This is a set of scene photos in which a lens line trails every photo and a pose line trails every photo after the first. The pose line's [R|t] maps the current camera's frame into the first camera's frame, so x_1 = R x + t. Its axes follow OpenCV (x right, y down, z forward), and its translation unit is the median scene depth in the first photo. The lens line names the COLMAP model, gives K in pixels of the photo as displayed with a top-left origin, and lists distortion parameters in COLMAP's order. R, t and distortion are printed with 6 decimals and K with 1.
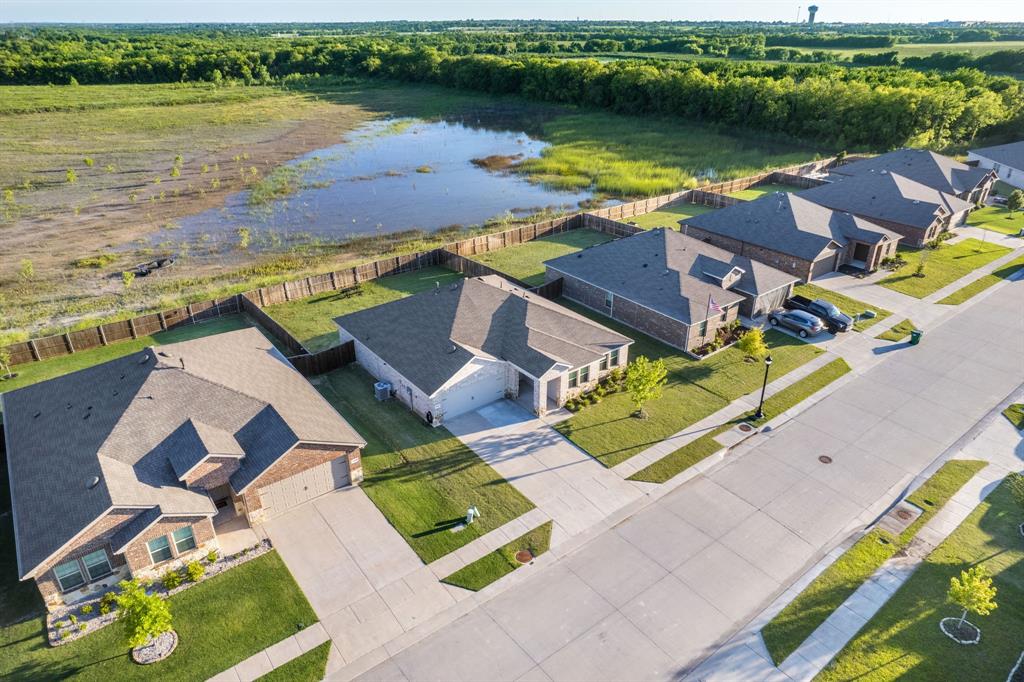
lens RADIAL K [[651.6, 0, 512.0], [0, 651.6, 341.0], [0, 0, 1]] dist [-0.079932, 0.065326]
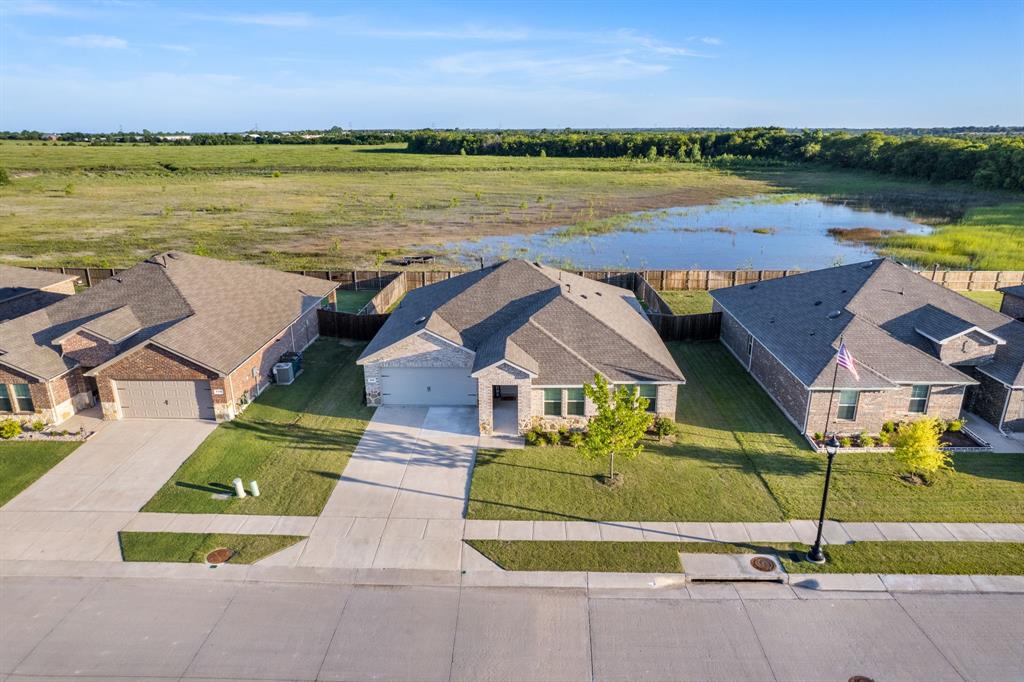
lens RADIAL K [[651.6, 0, 512.0], [0, 651.6, 341.0], [0, 0, 1]] dist [-0.079932, 0.065326]
pose [[0.778026, 0.195272, -0.597113, 0.401922], [-0.276603, 0.959858, -0.046509, 0.036206], [0.564062, 0.201349, 0.800808, 0.370820]]
